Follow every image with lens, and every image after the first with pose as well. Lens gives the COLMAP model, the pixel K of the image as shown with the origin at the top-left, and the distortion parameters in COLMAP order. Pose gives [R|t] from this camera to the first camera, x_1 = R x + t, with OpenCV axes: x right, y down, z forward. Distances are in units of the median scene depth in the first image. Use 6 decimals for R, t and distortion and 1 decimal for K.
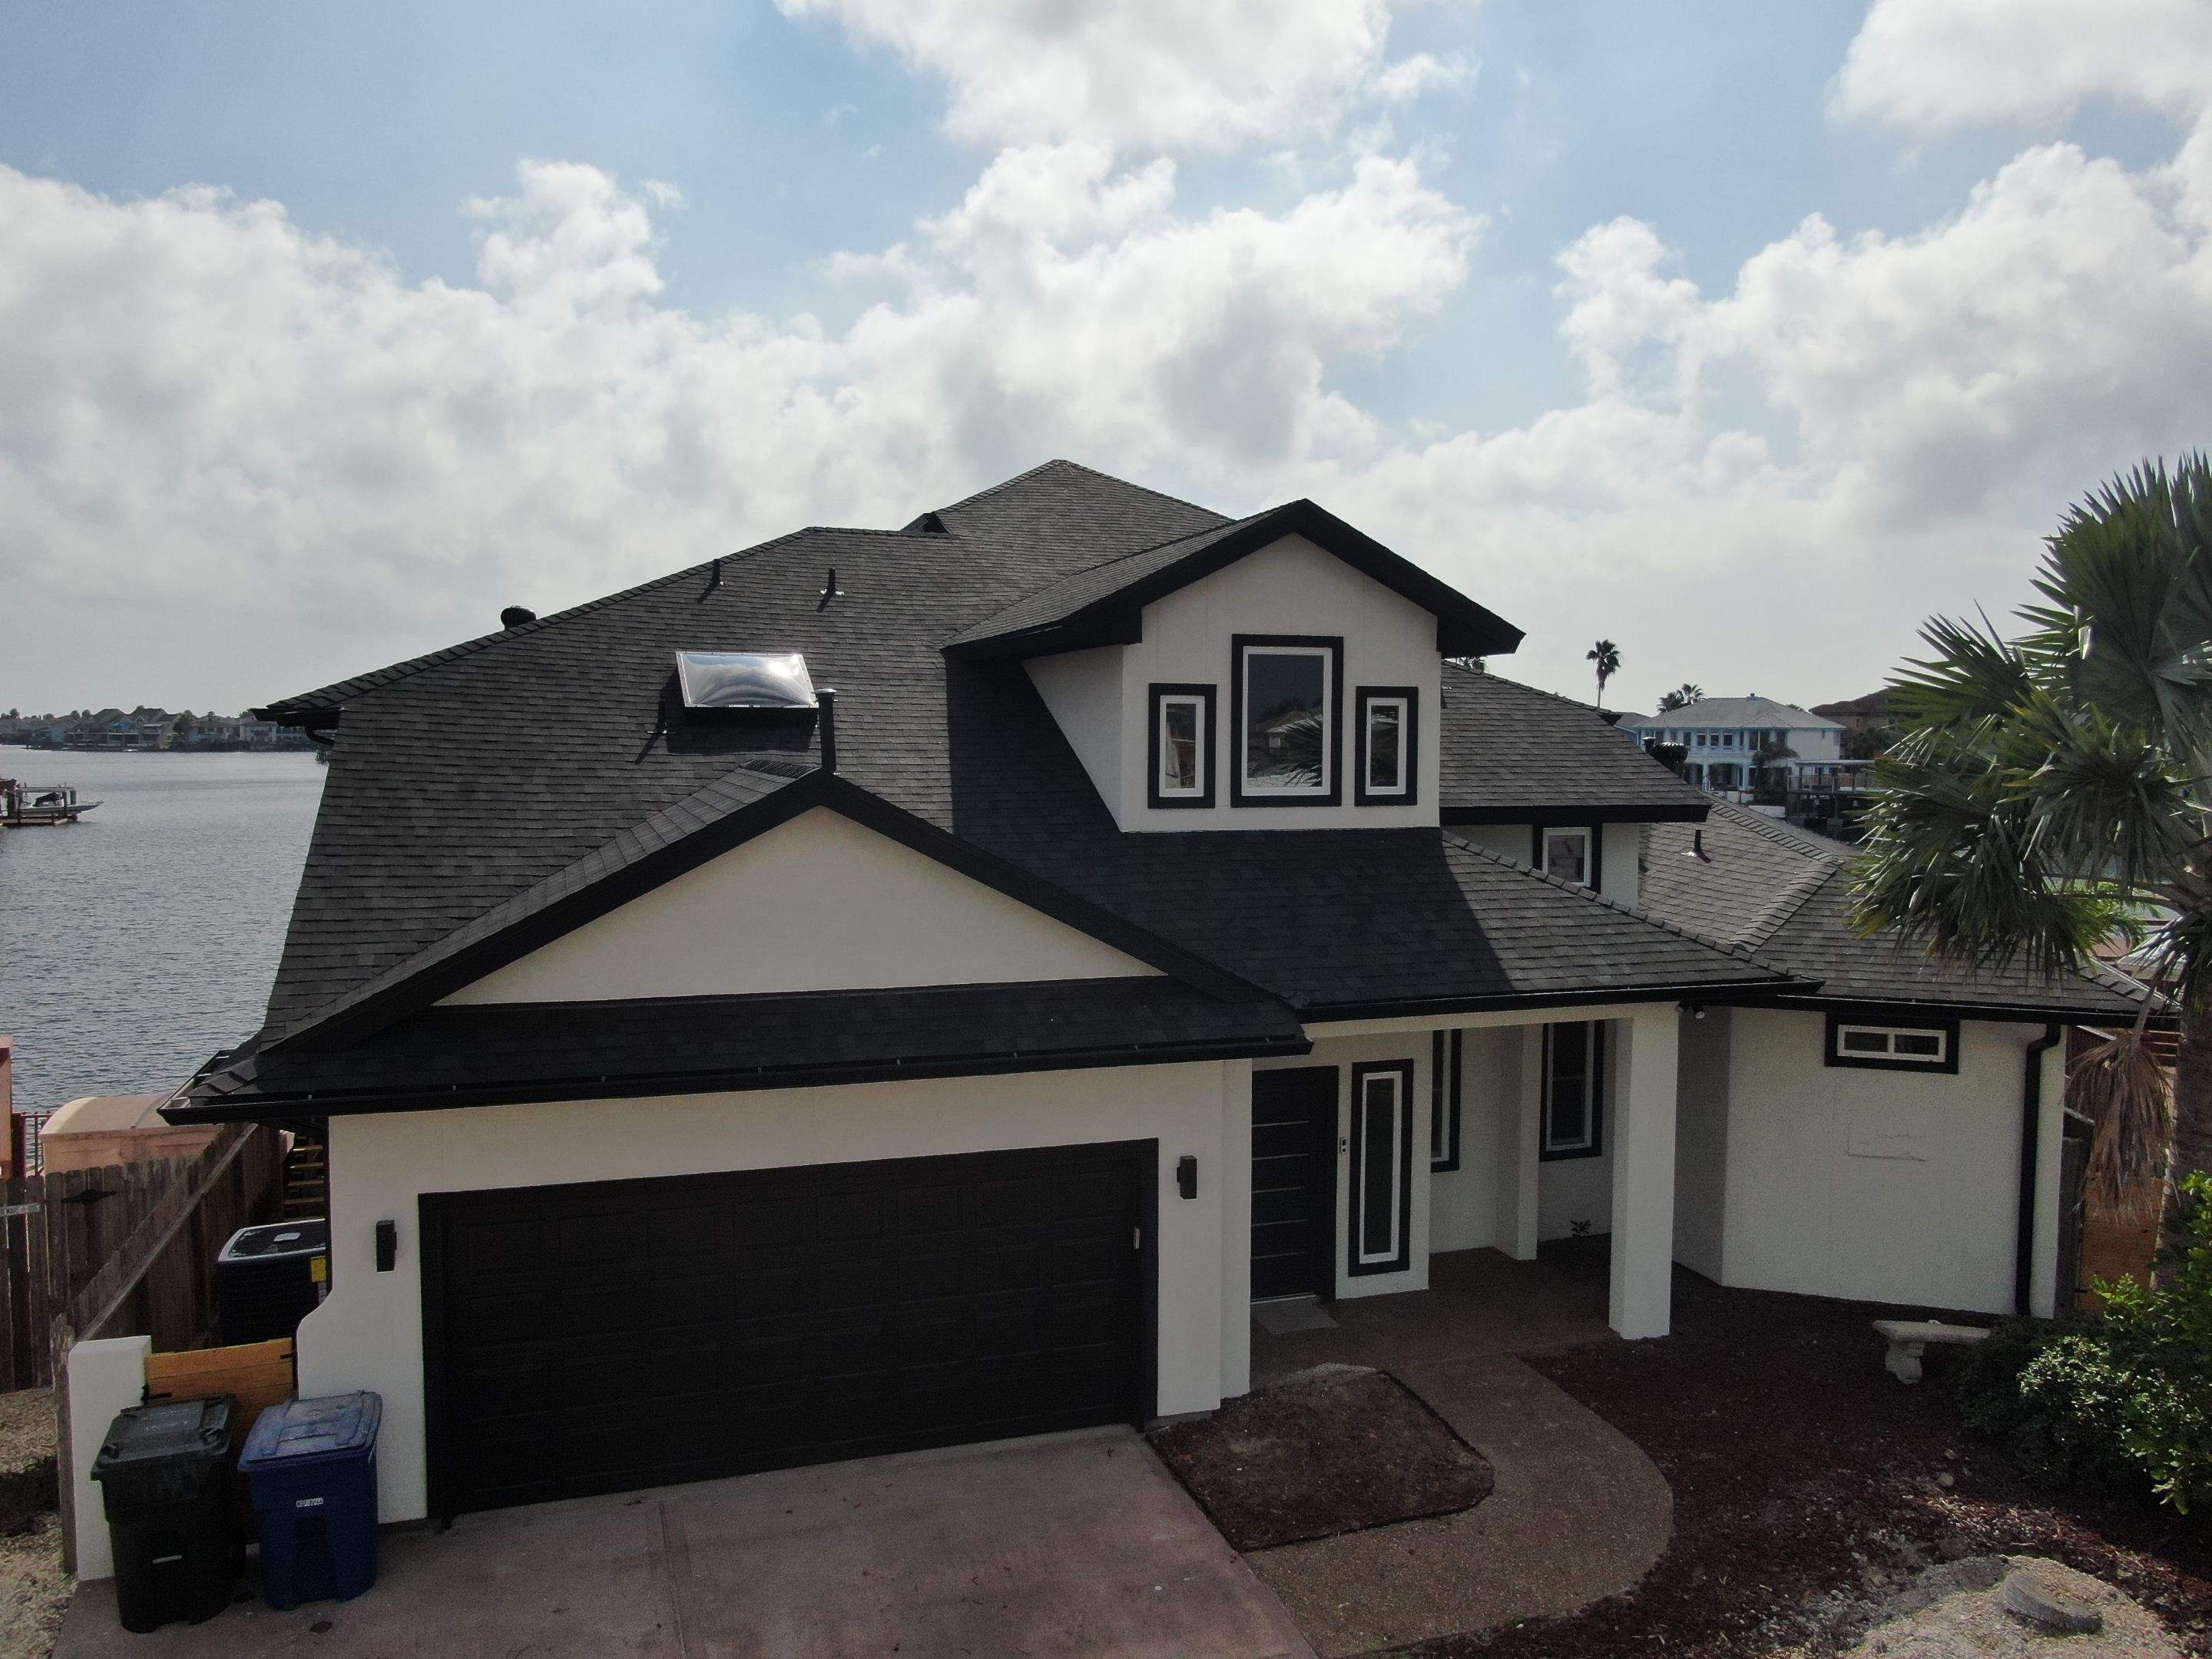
lens RADIAL K [[1591.5, 0, 1108.1], [0, 1591.5, 840.4], [0, 0, 1]] dist [-0.017664, 0.011400]
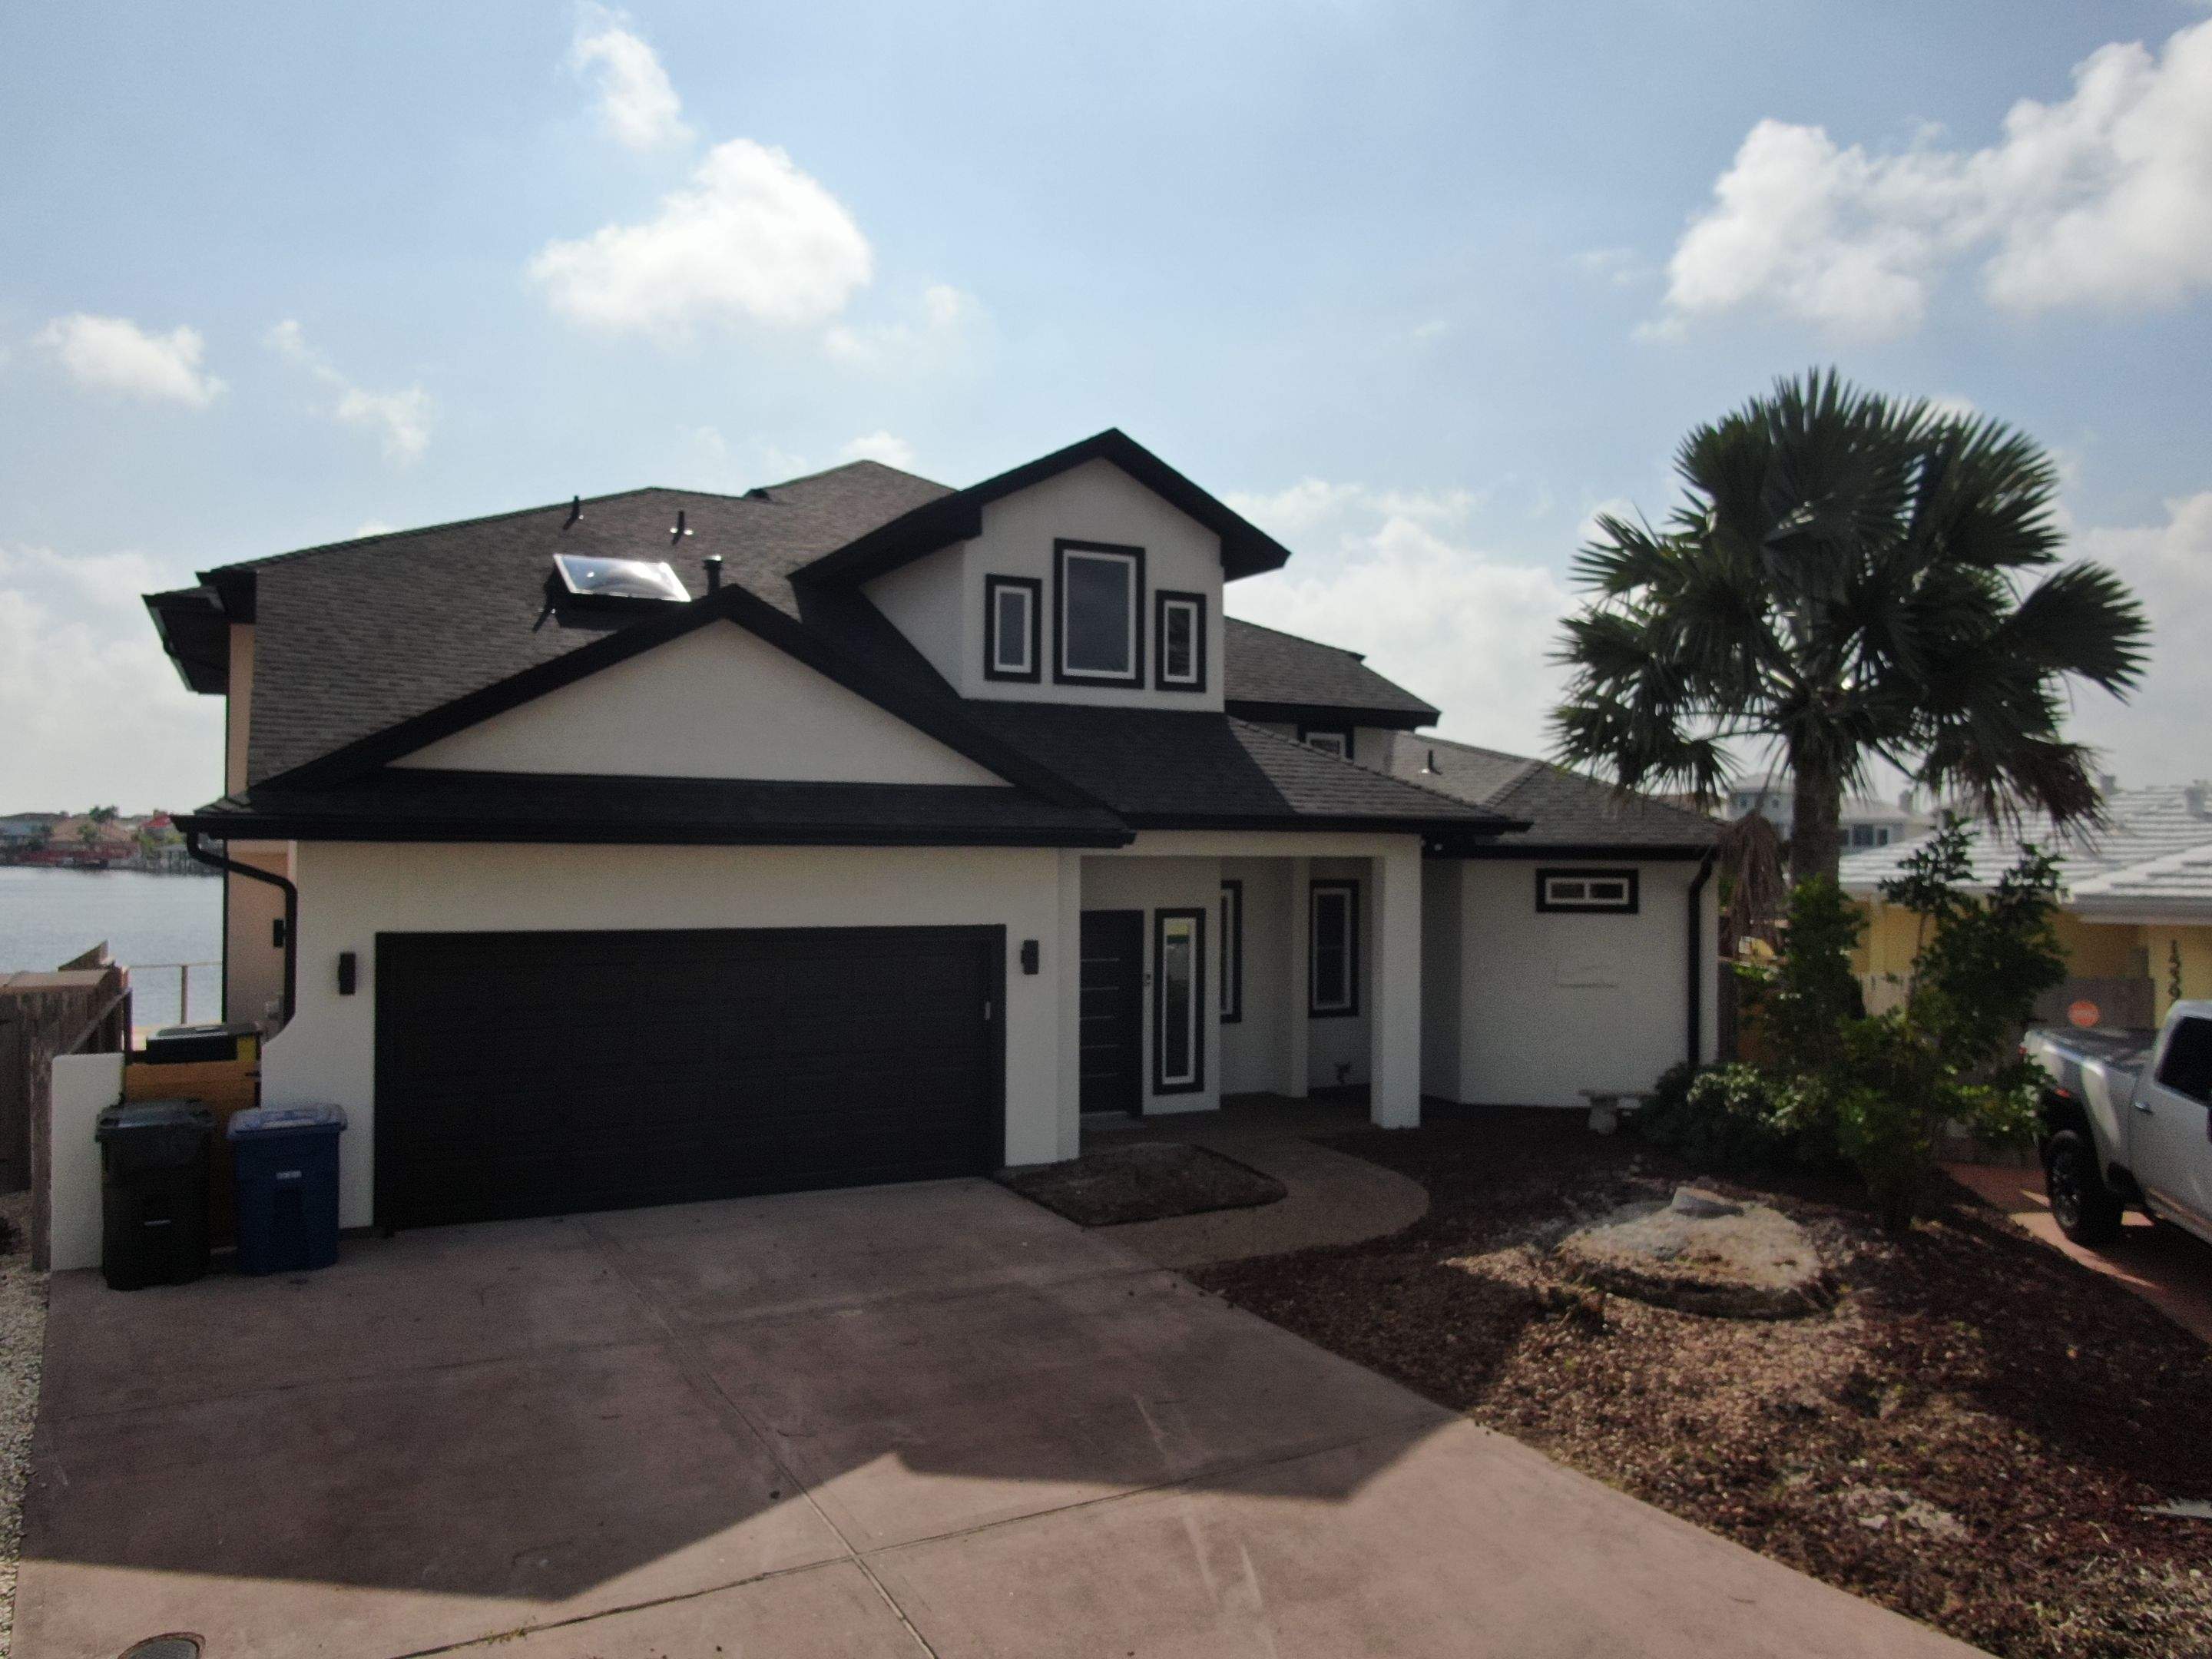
lens RADIAL K [[1591.5, 0, 1104.8], [0, 1591.5, 841.1], [0, 0, 1]] dist [-0.017664, 0.011400]
pose [[0.987200, 0.003205, 0.159455, -0.073673], [0.008627, 0.997261, -0.073458, 0.184357], [-0.159254, 0.073894, 0.984468, -0.160824]]
